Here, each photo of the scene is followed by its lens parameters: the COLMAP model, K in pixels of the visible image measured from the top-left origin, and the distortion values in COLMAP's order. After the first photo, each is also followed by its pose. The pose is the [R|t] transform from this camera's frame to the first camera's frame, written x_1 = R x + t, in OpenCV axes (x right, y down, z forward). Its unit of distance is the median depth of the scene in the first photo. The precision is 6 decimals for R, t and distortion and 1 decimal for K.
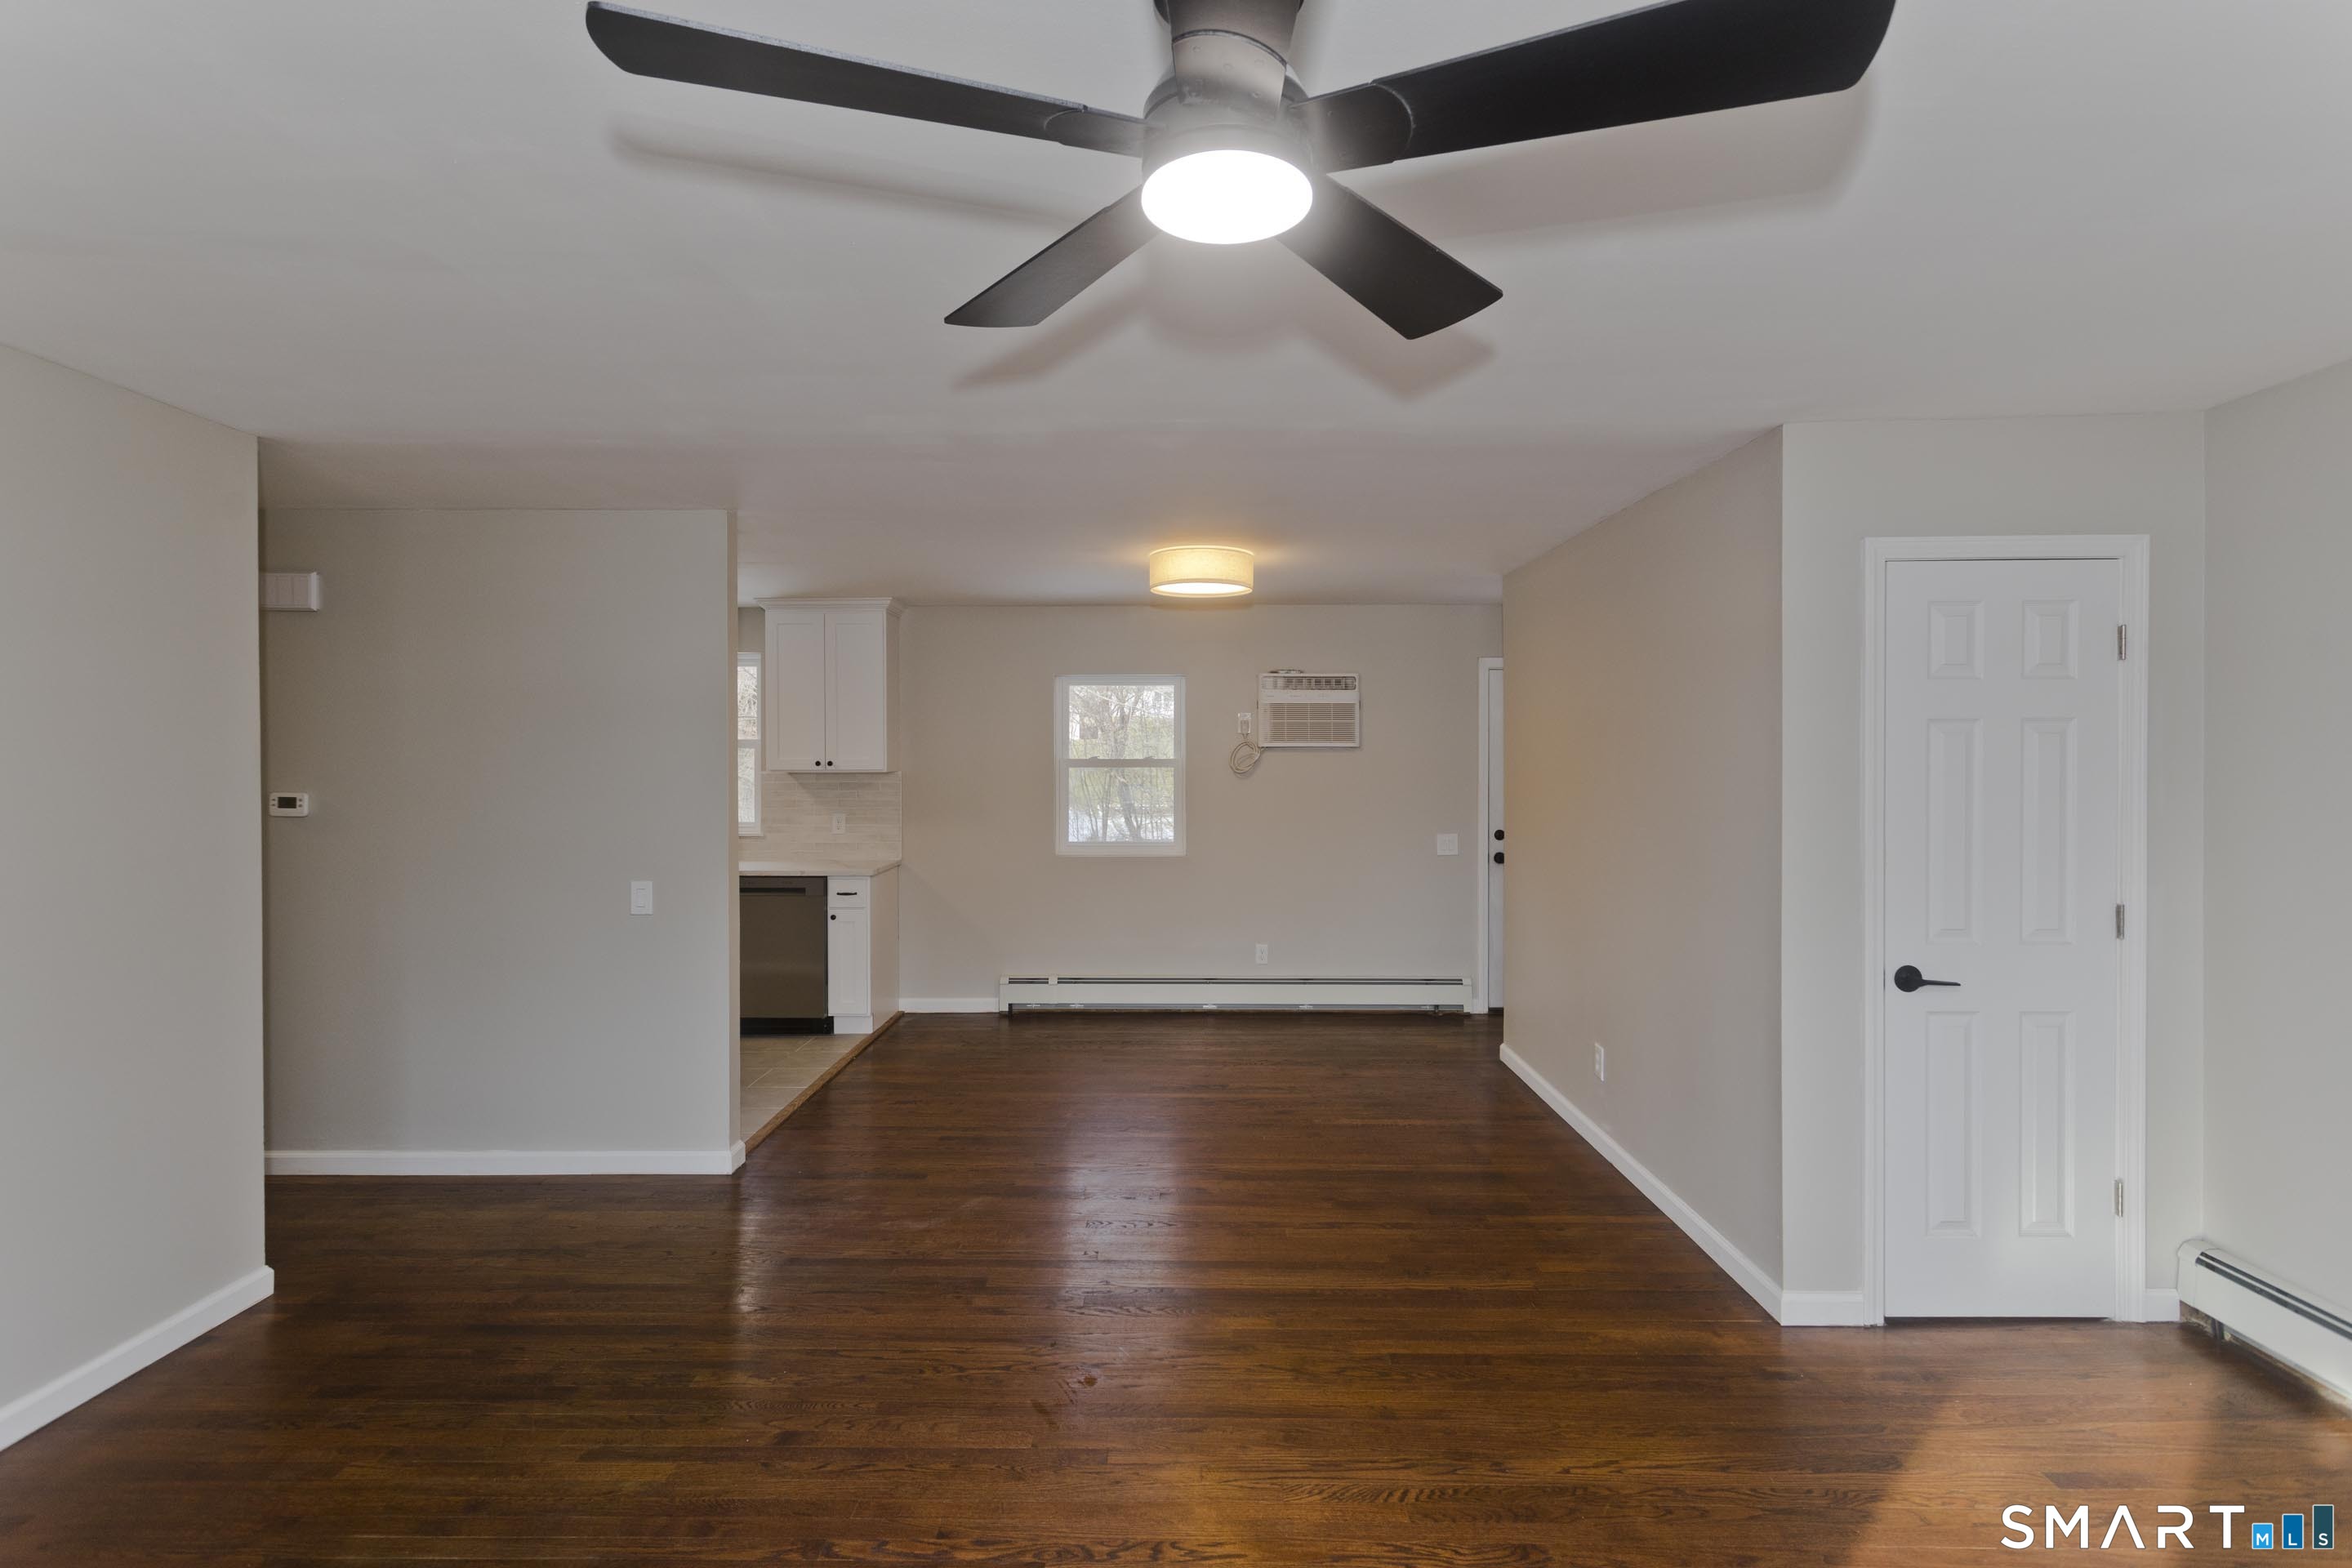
lens RADIAL K [[1108.3, 0, 1175.8], [0, 1108.3, 768.8], [0, 0, 1]] dist [-0.000102, 0.001166]
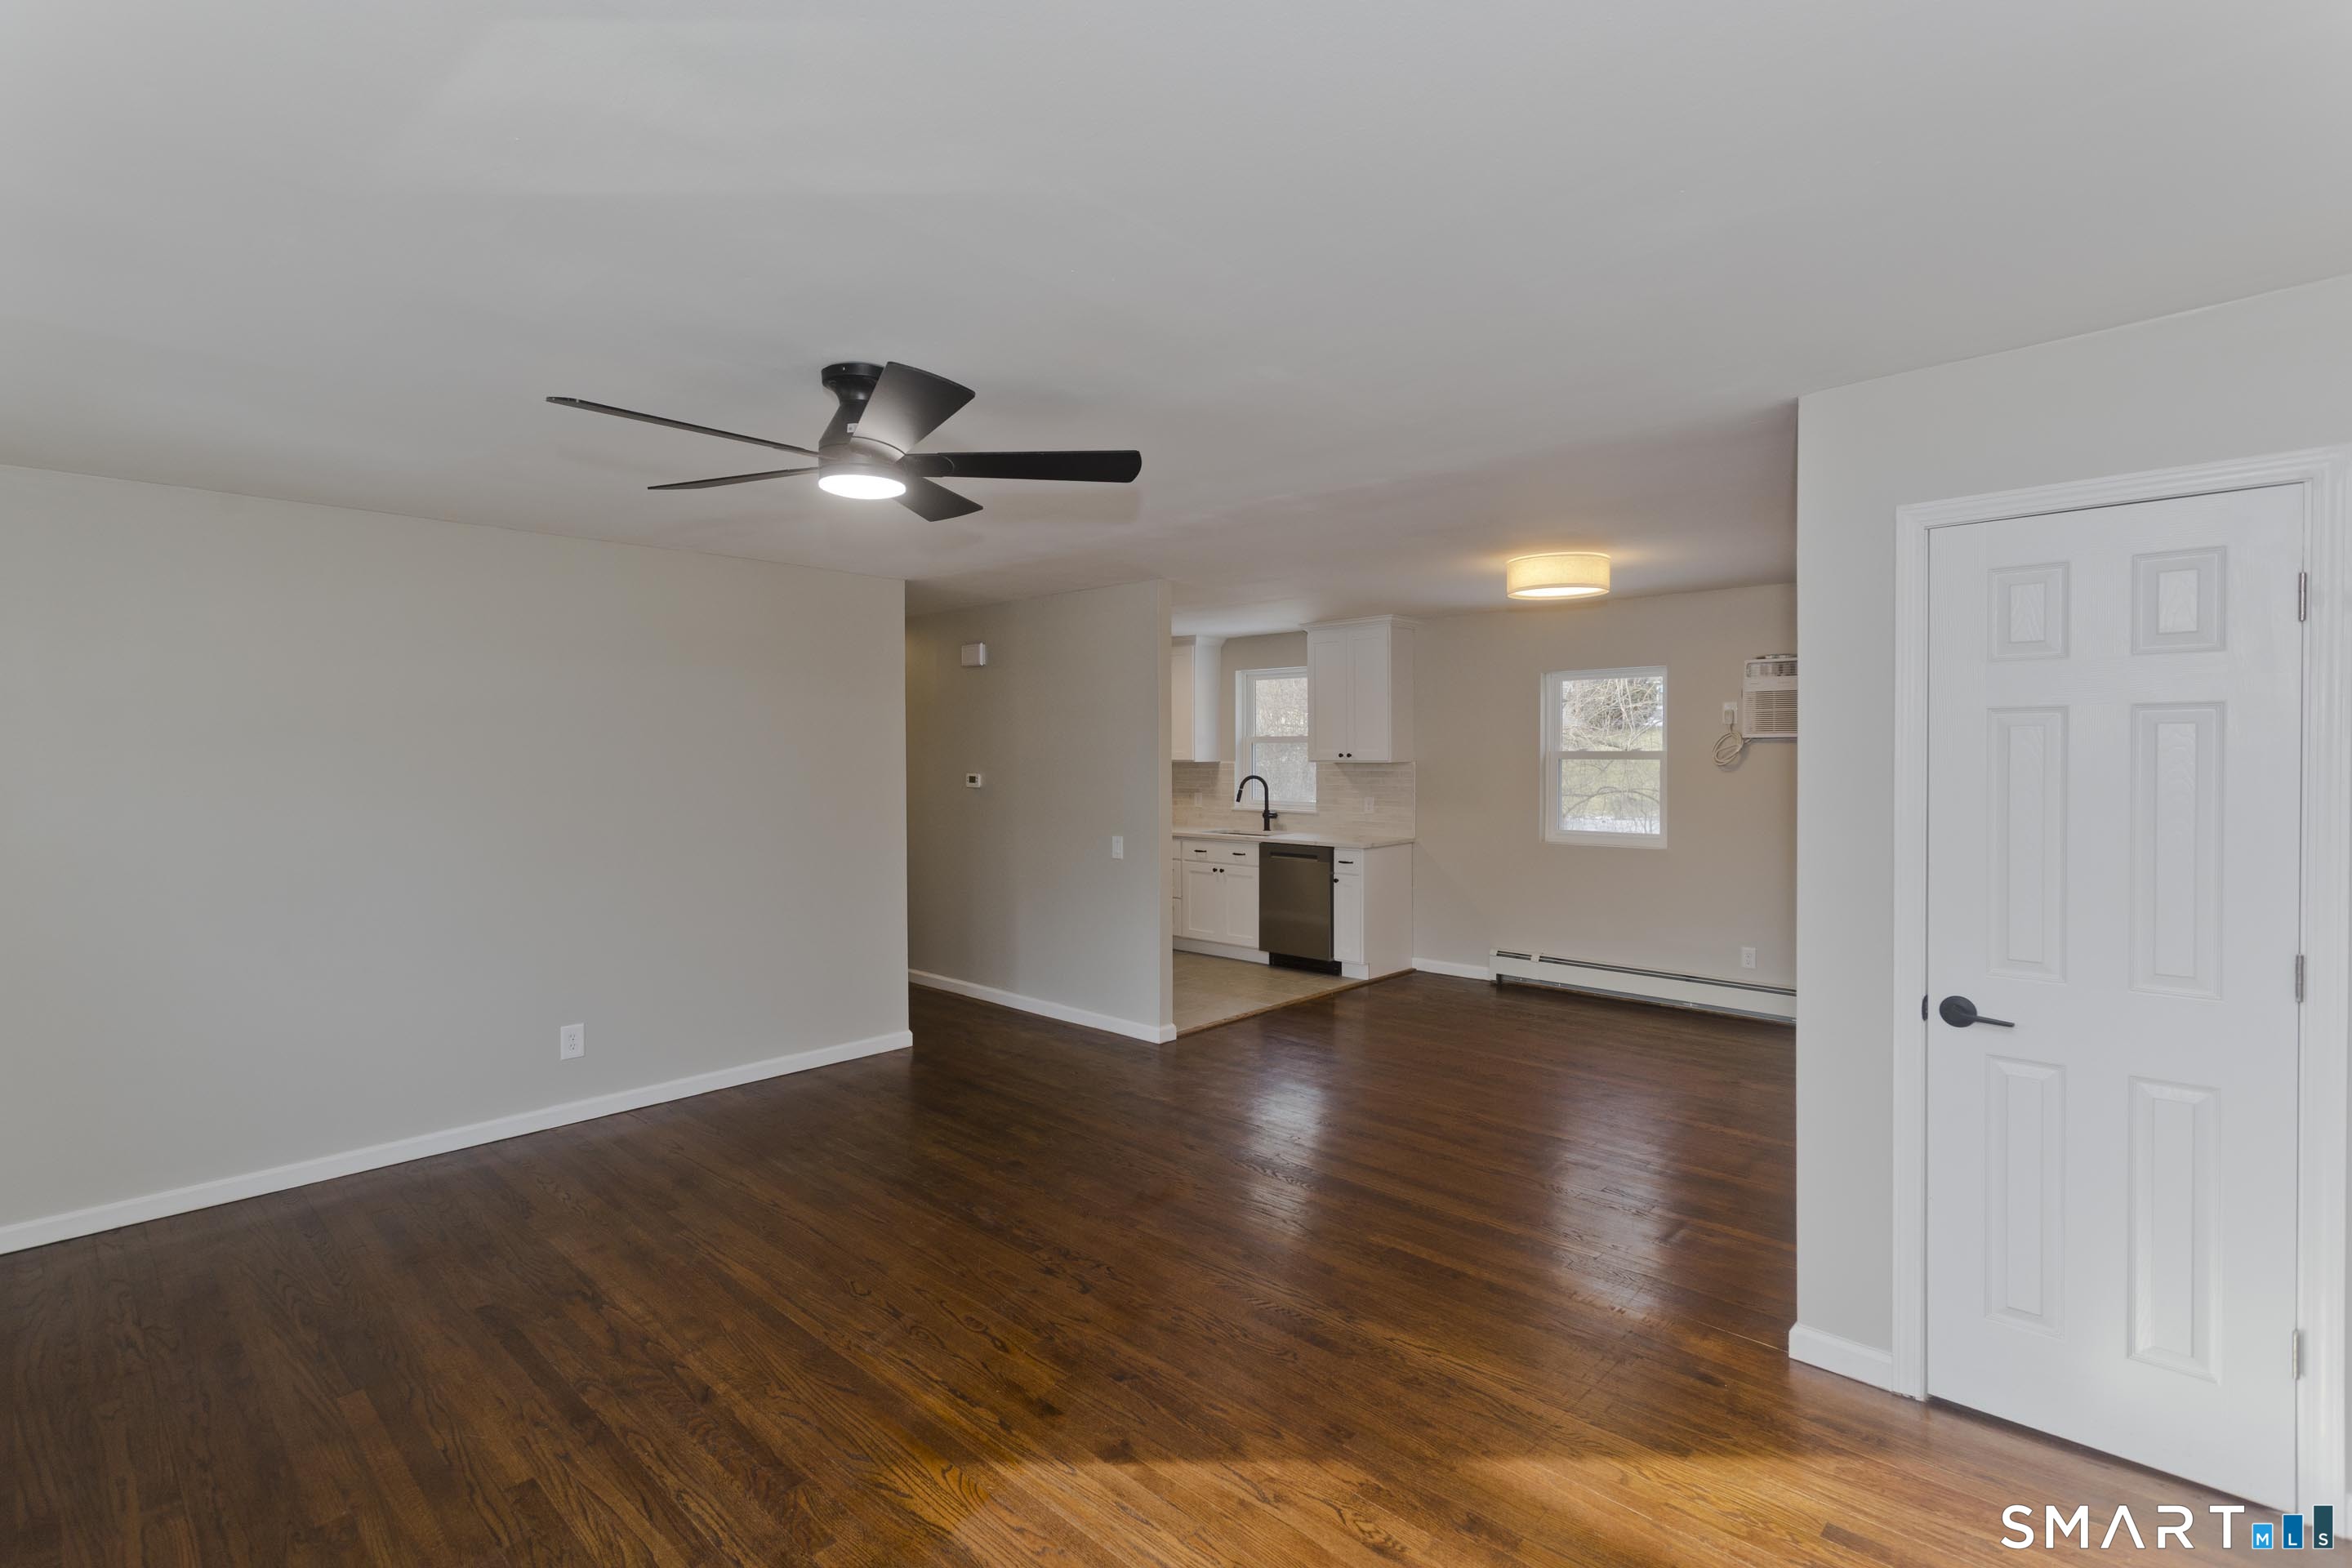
lens RADIAL K [[1108.3, 0, 1175.8], [0, 1108.3, 768.8], [0, 0, 1]] dist [-0.000102, 0.001166]
pose [[0.731622, 0.009054, -0.681650, 0.413613], [-0.001334, 0.999929, 0.011850, -0.004620], [0.681709, -0.007760, 0.731582, -0.022005]]
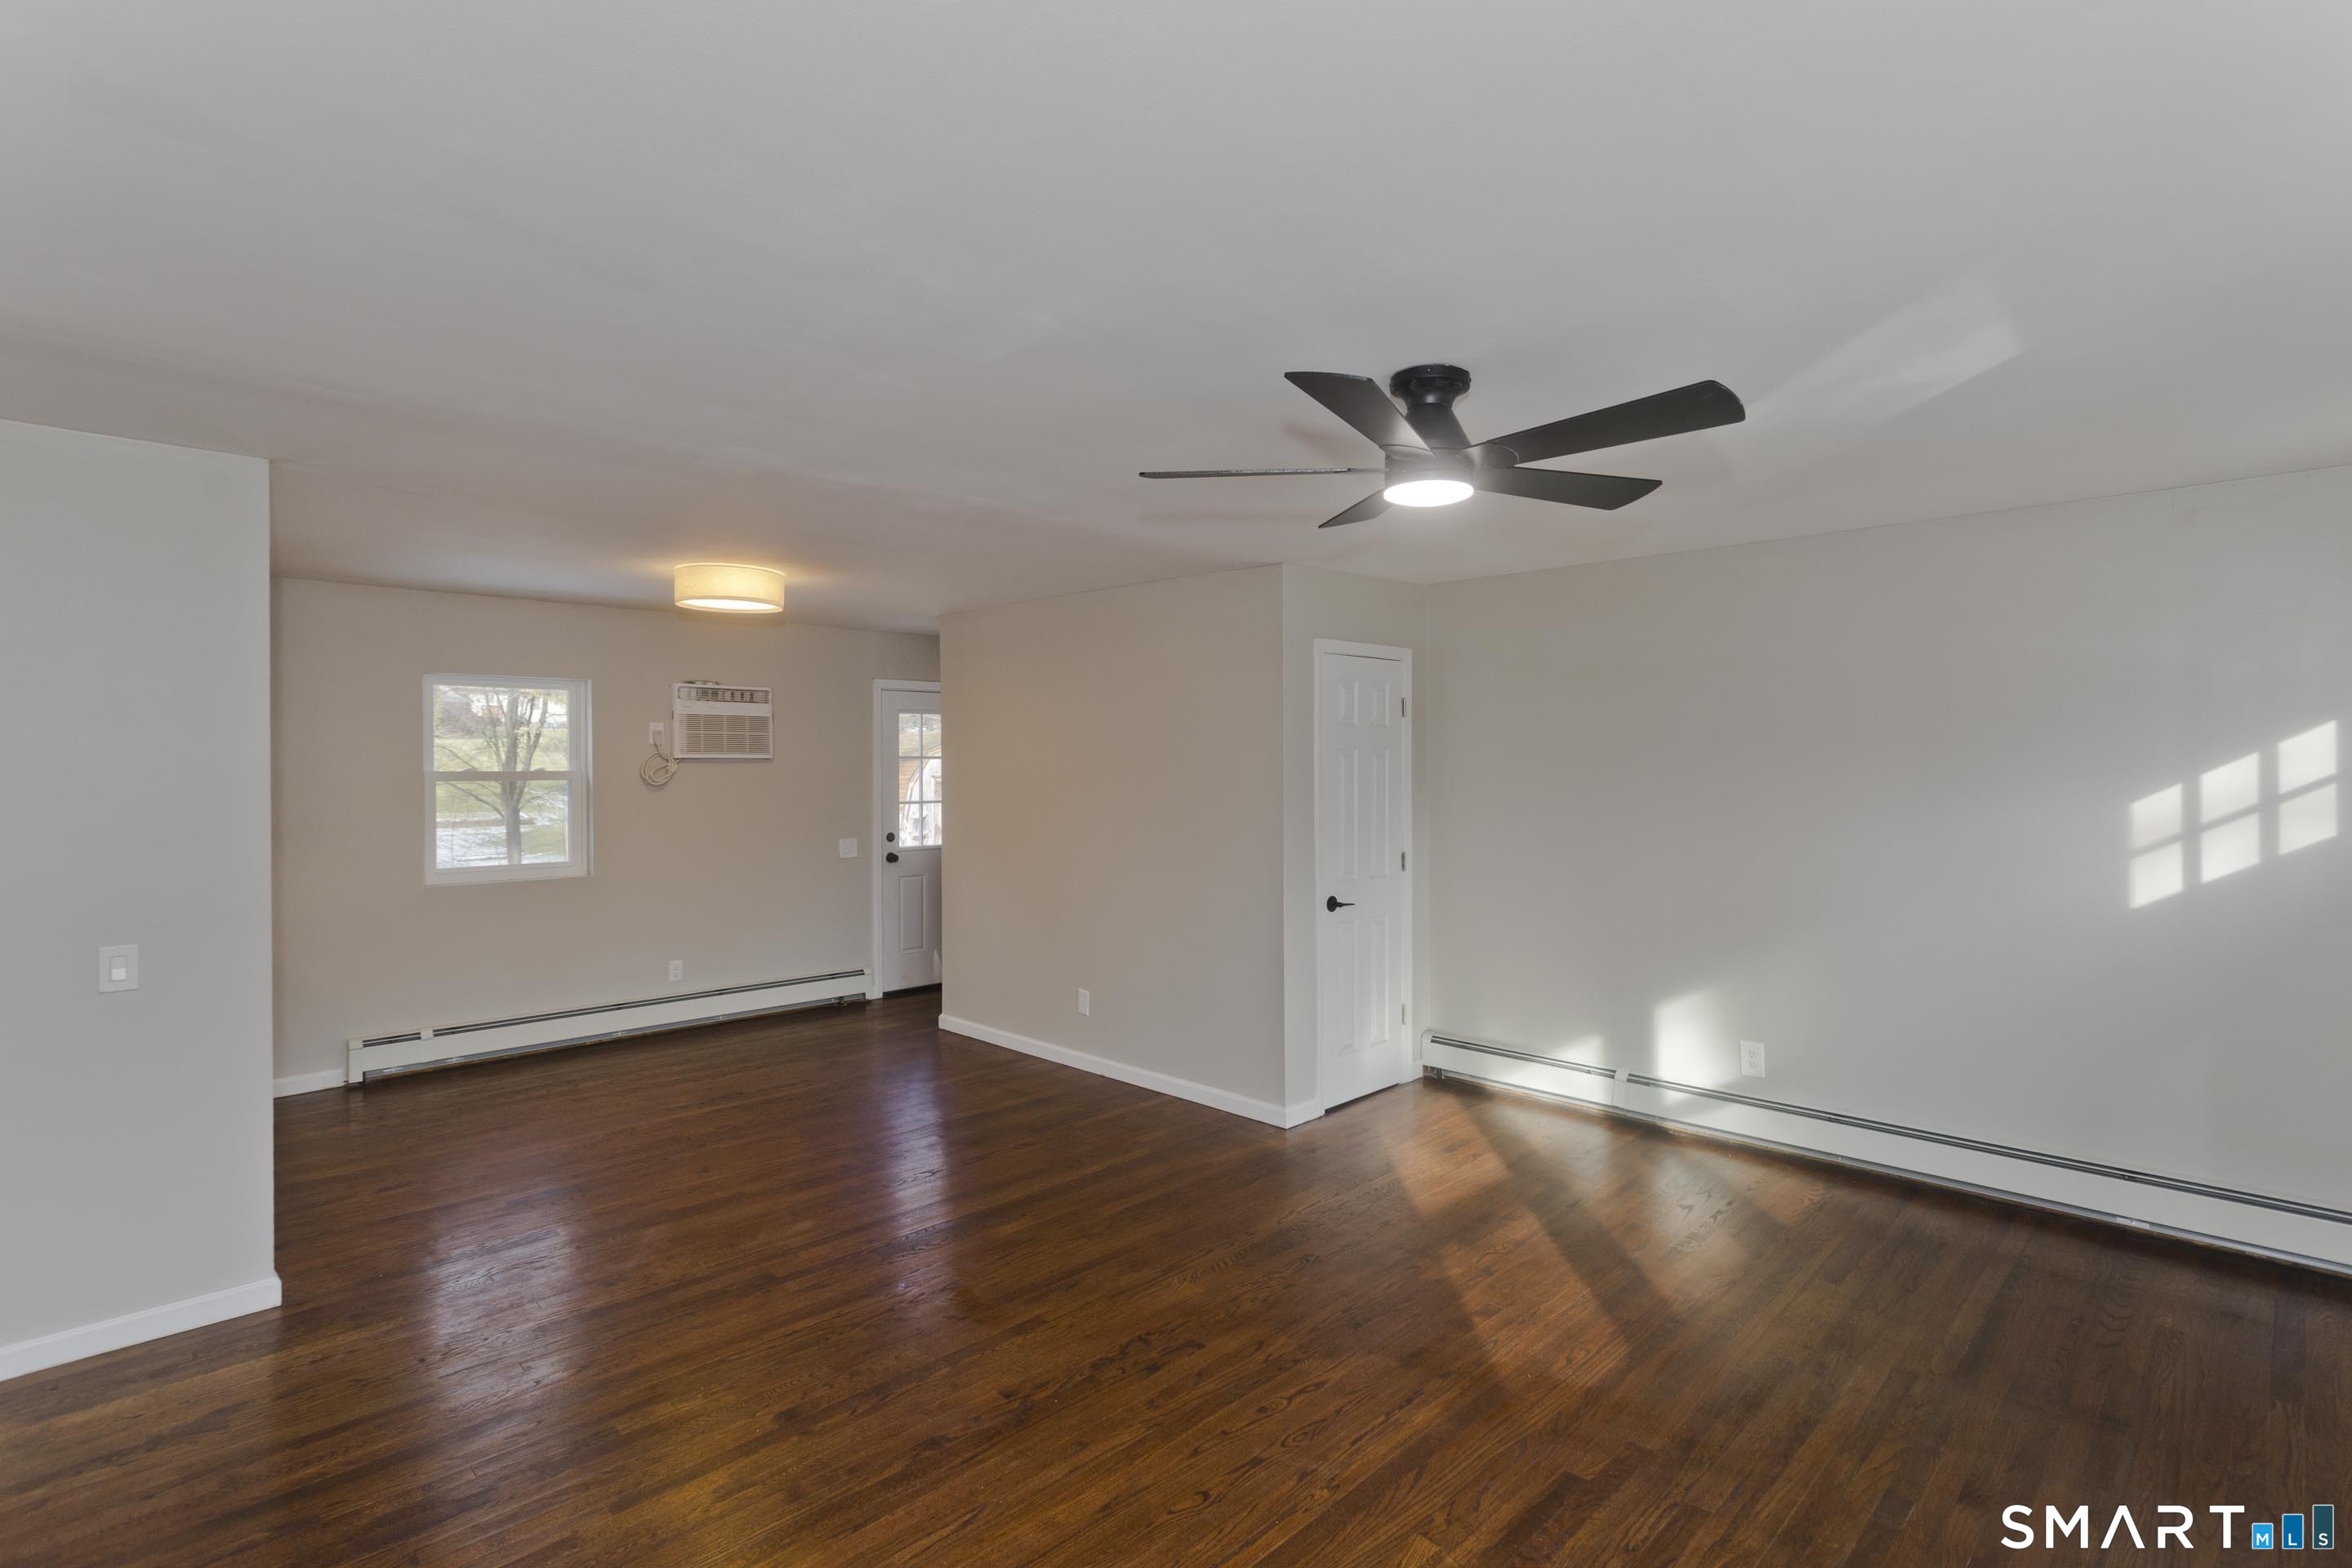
lens RADIAL K [[1137.0, 0, 1176.3], [0, 1137.0, 770.5], [0, 0, 1]] dist [-0.000310, 0.000660]
pose [[0.697810, -0.004108, 0.716271, -0.377200], [0.006493, 0.999979, -0.000591, -0.006274], [-0.716253, 0.005064, 0.697822, -0.015268]]
